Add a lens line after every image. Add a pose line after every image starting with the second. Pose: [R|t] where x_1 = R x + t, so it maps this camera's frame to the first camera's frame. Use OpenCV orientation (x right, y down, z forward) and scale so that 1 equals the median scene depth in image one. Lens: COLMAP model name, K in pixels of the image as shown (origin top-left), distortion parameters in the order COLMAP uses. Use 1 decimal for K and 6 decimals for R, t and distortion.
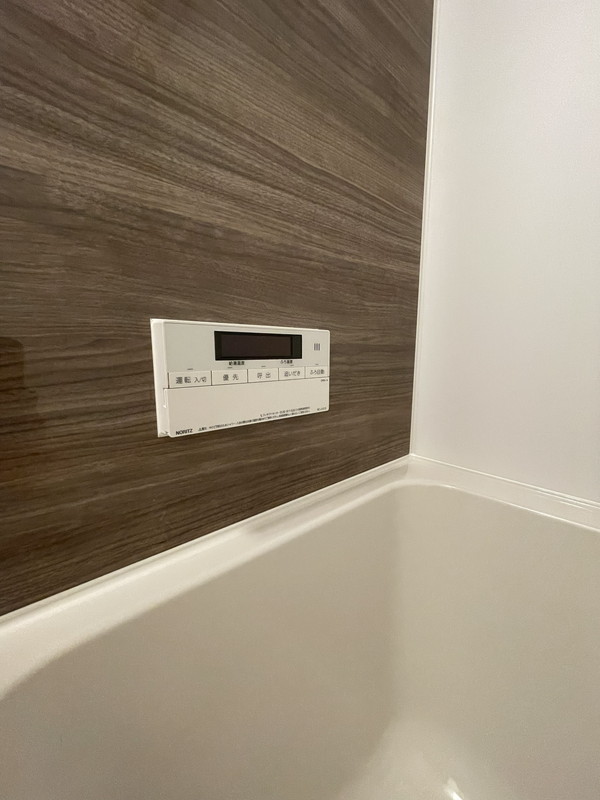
lens RADIAL K [[323.7, 0, 302.5], [0, 323.7, 398.9], [0, 0, 1]] dist [0.000012, -0.000361]
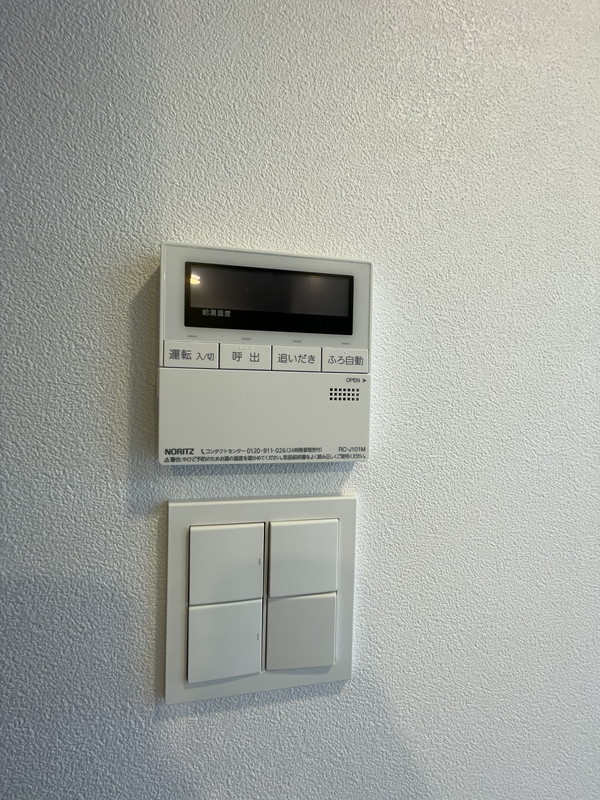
lens RADIAL K [[323.7, 0, 302.5], [0, 323.7, 398.9], [0, 0, 1]] dist [0.000012, -0.000361]
pose [[0.850759, 0.153366, -0.502681, 0.196992], [-0.132459, 0.988169, 0.077308, -0.059076], [0.508591, 0.000814, 0.861008, 0.632523]]
